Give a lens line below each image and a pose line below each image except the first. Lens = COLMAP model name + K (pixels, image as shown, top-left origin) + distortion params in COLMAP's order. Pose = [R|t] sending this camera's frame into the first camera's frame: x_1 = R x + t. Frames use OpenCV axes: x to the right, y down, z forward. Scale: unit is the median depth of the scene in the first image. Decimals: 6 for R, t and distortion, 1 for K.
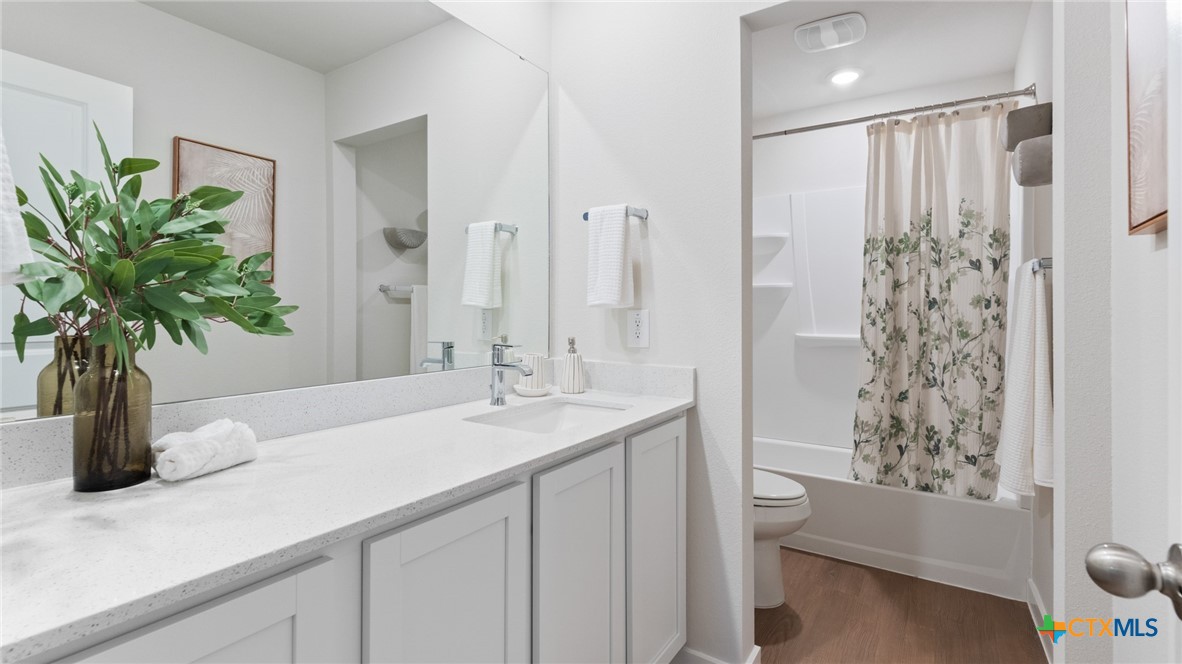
lens RADIAL K [[537.8, 0, 591.8], [0, 537.8, 305.7], [0, 0, 1]] dist [-0.002005, -0.001200]
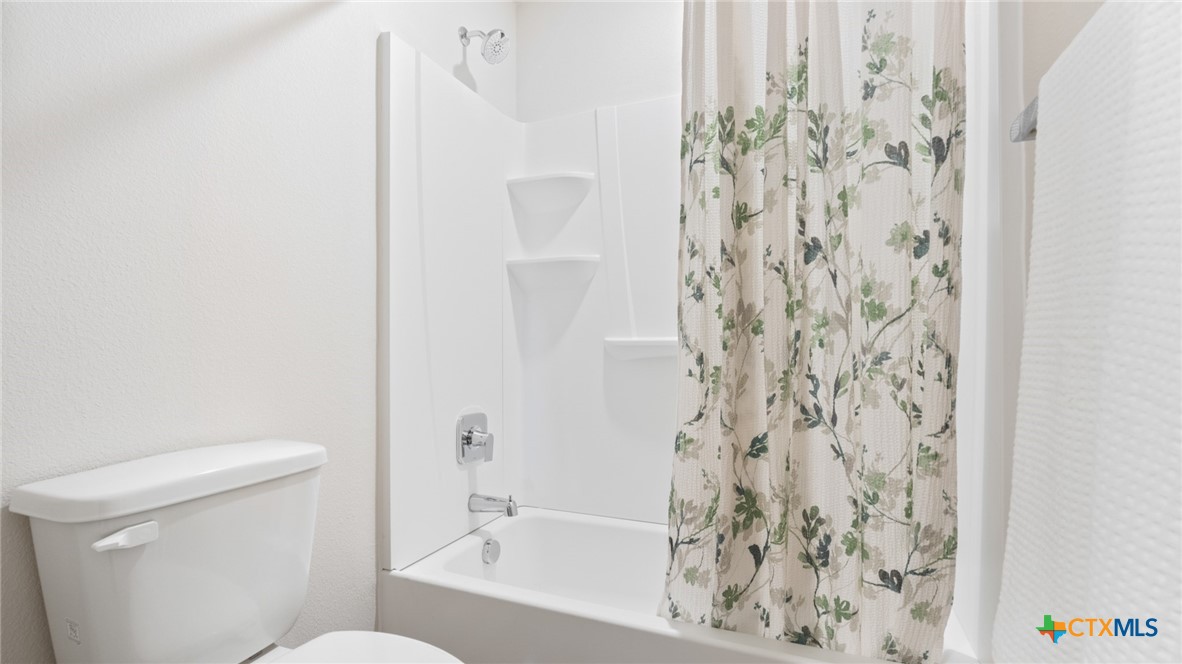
lens RADIAL K [[537.8, 0, 587.7], [0, 537.8, 331.0], [0, 0, 1]] dist [-0.002005, -0.001200]
pose [[0.984847, -0.004508, 0.173367, 0.357913], [0.006696, 0.999905, -0.012041, 0.071838], [-0.173297, 0.013020, 0.984784, 0.570047]]
